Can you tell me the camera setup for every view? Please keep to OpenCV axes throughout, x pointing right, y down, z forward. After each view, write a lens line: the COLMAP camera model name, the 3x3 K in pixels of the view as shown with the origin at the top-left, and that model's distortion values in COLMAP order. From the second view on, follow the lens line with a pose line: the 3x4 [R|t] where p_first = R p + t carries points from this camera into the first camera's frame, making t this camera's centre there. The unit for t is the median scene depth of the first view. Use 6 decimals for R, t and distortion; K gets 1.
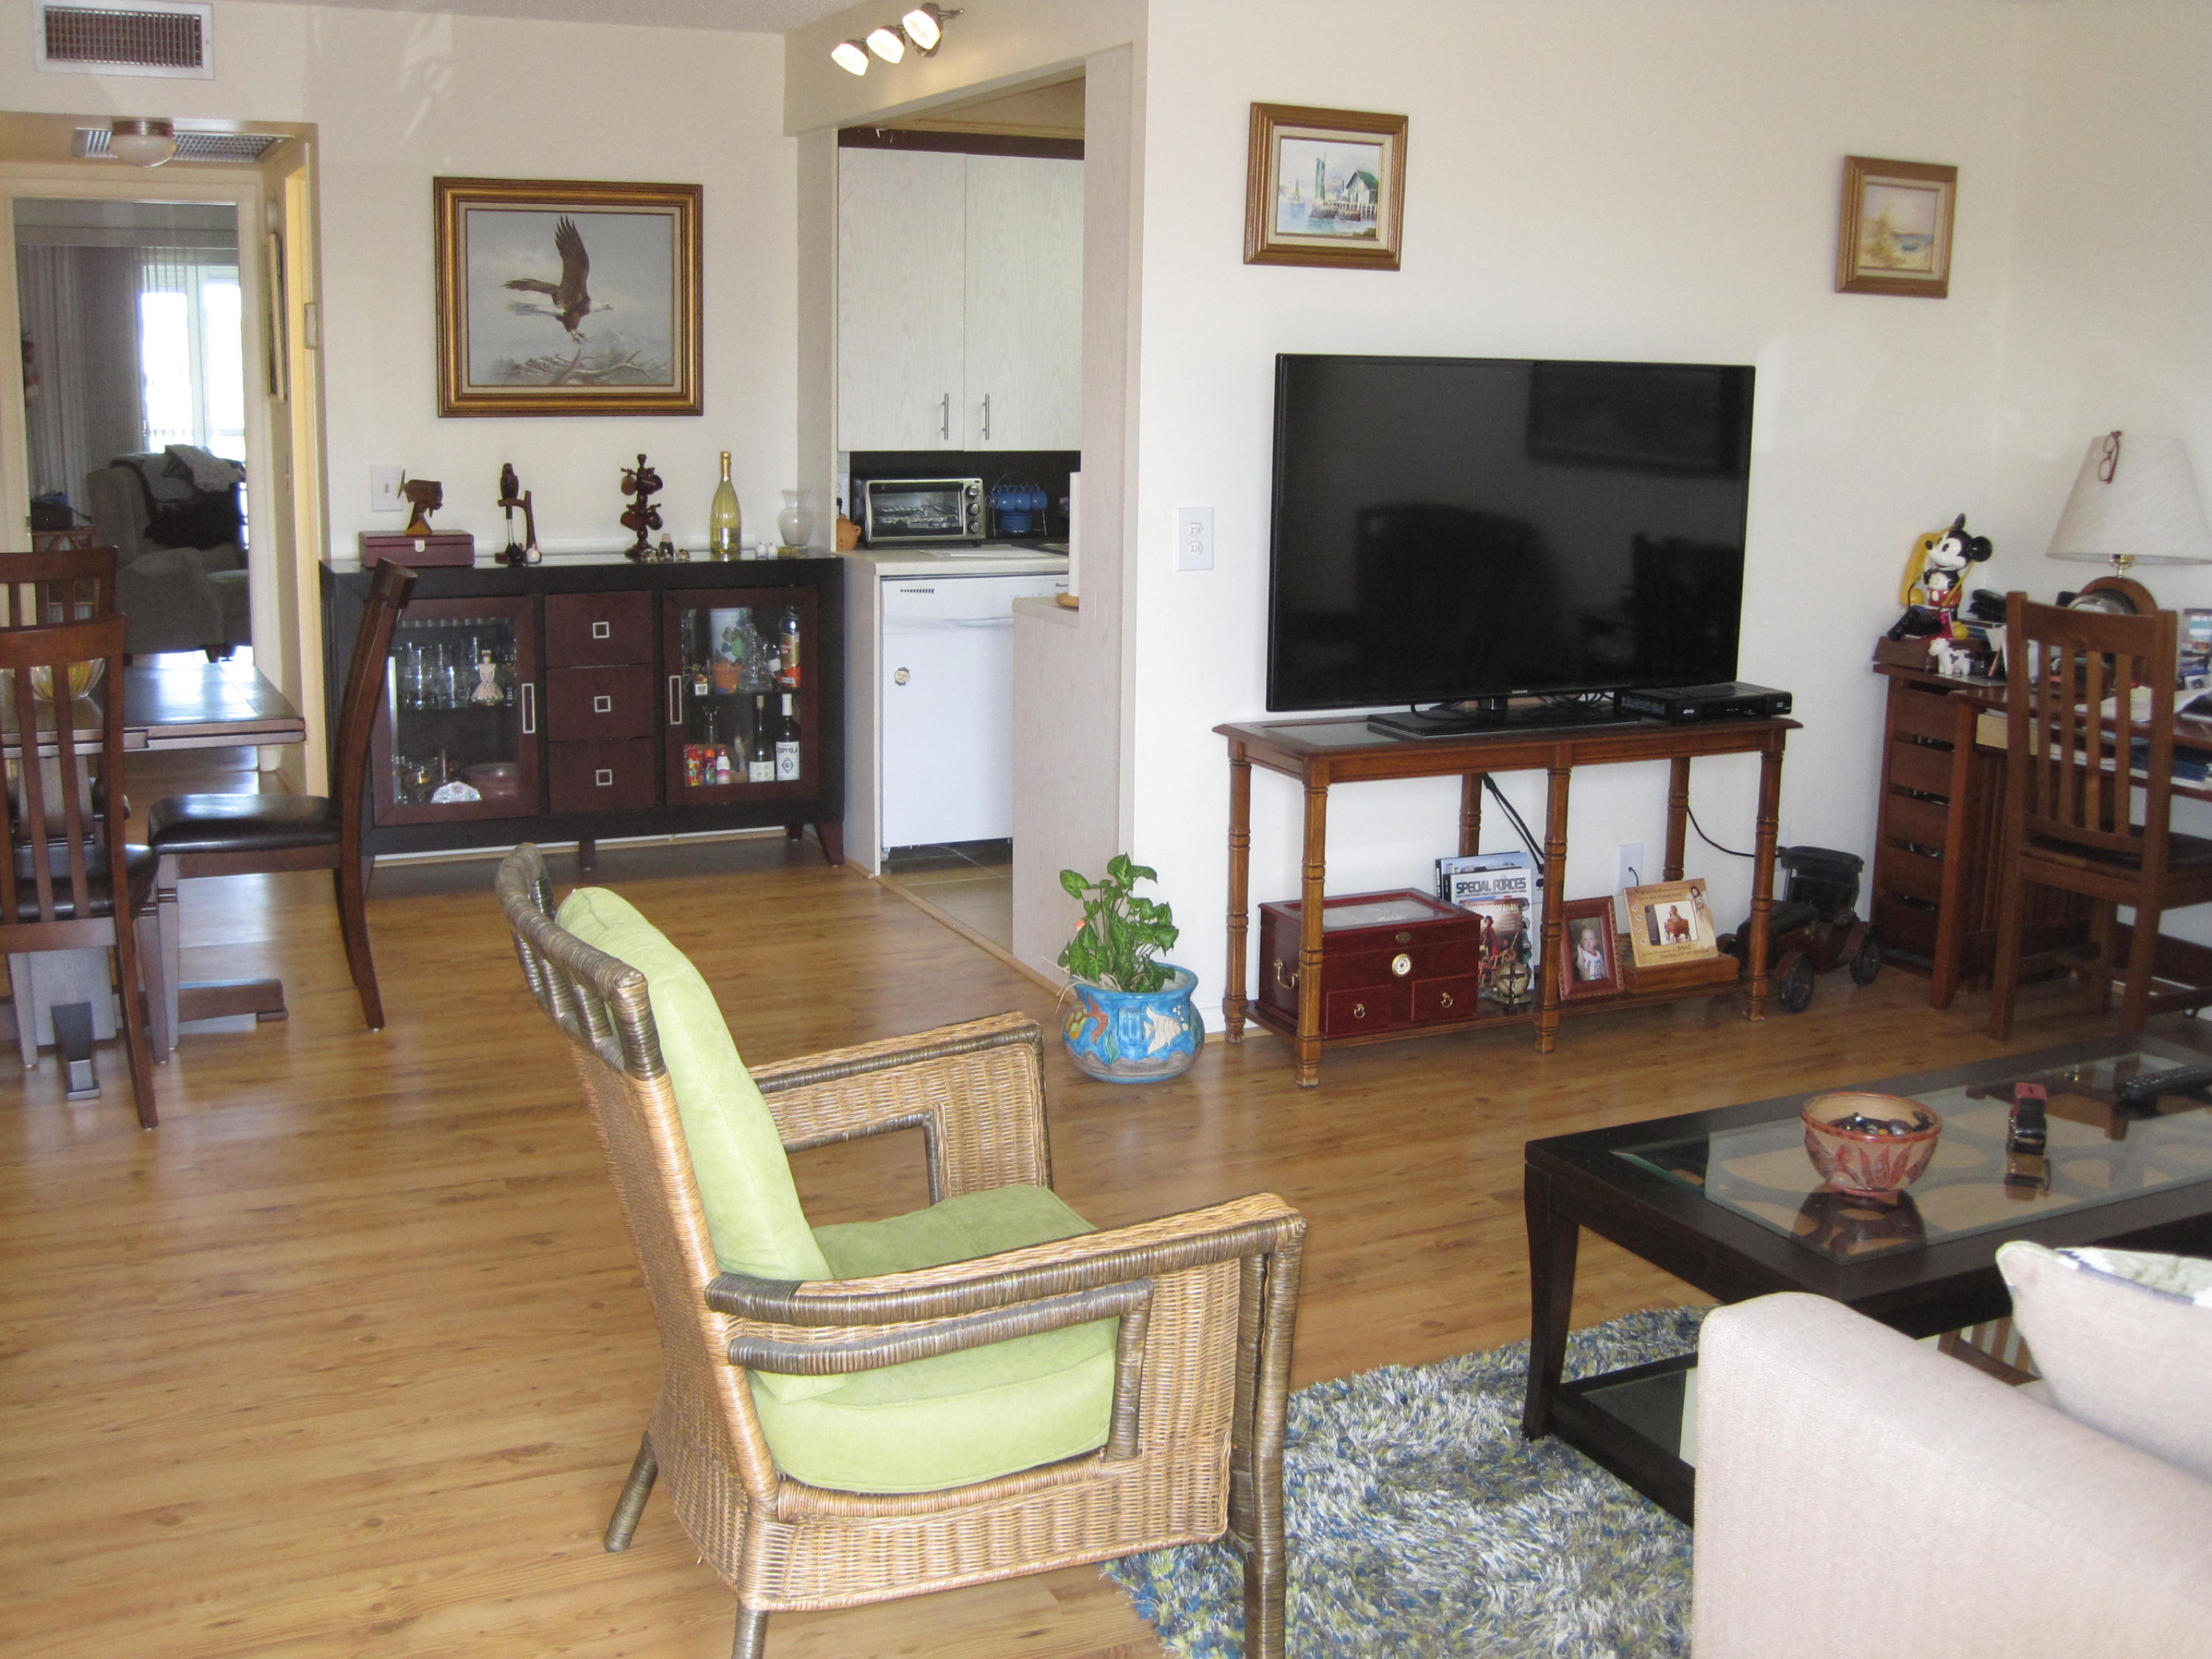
lens RADIAL K [[2289.9, 0, 1109.8], [0, 2289.9, 796.8], [0, 0, 1]] dist [-0.193877, 0.179981]
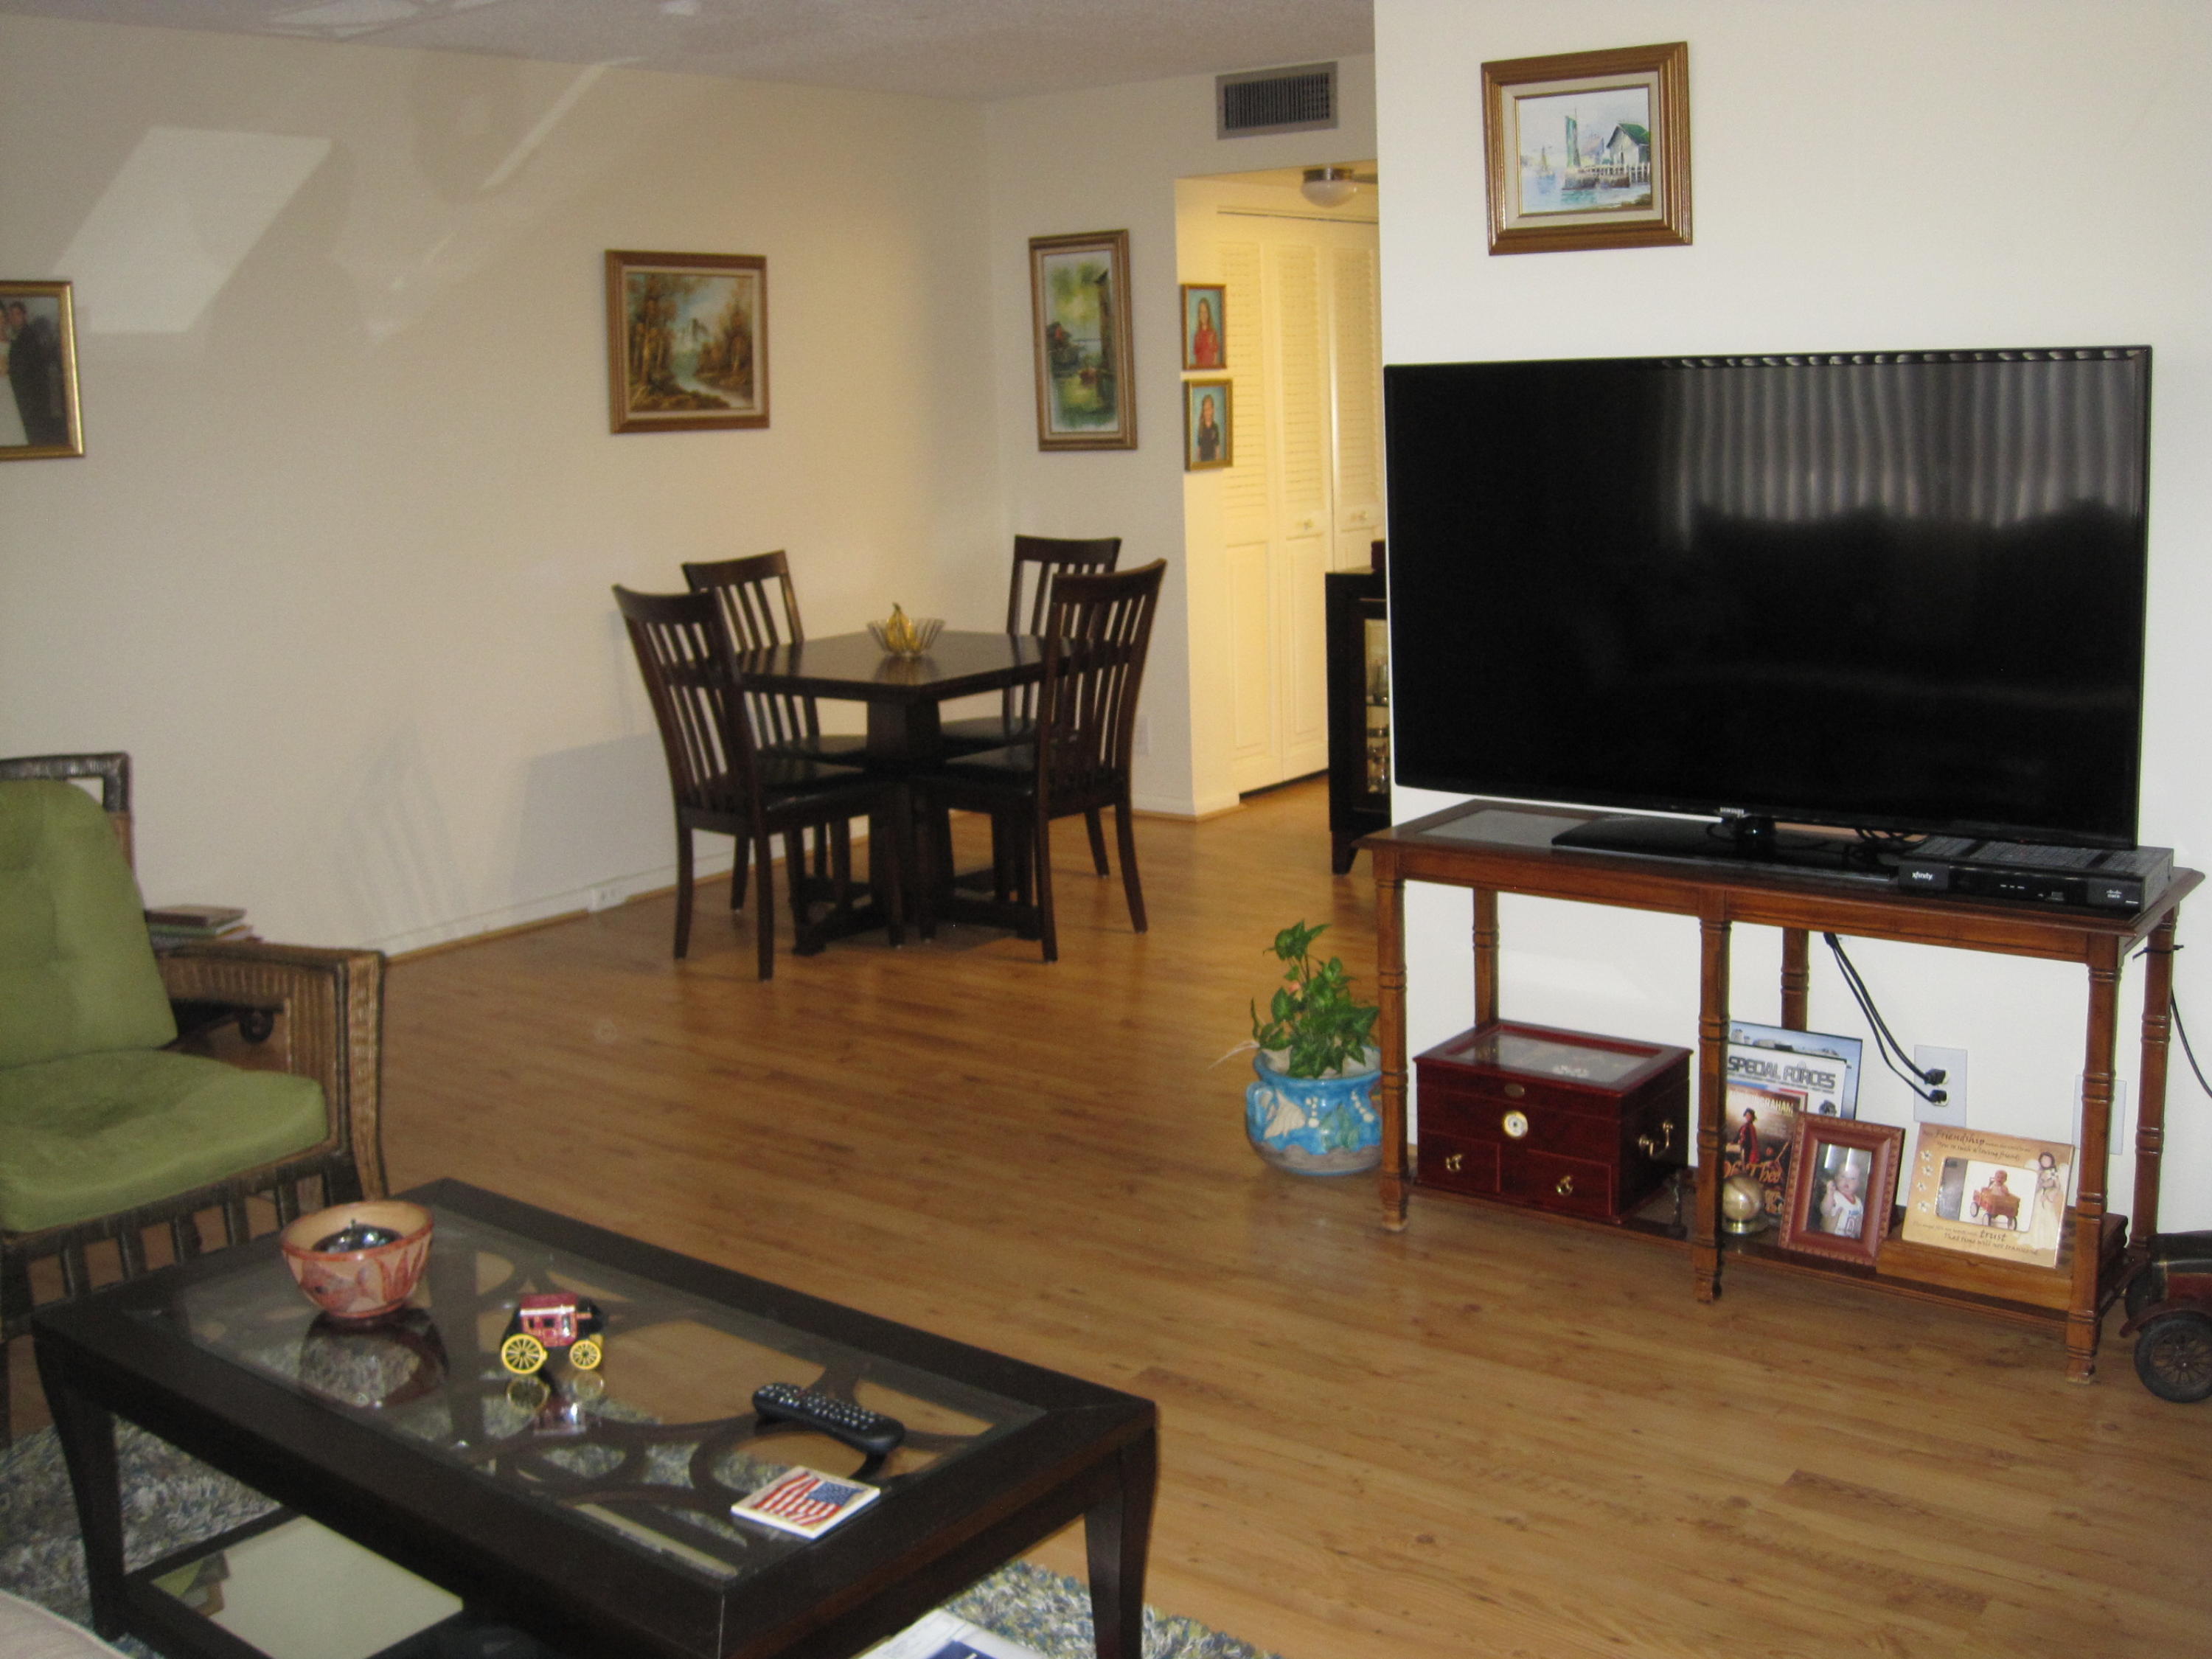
lens RADIAL K [[2289.9, 0, 1109.8], [0, 2289.9, 796.8], [0, 0, 1]] dist [-0.193877, 0.179981]
pose [[0.441258, 0.133231, -0.887435, 0.753332], [-0.126479, 0.988279, 0.085482, -0.089367], [0.888423, 0.074523, 0.452937, 0.503940]]
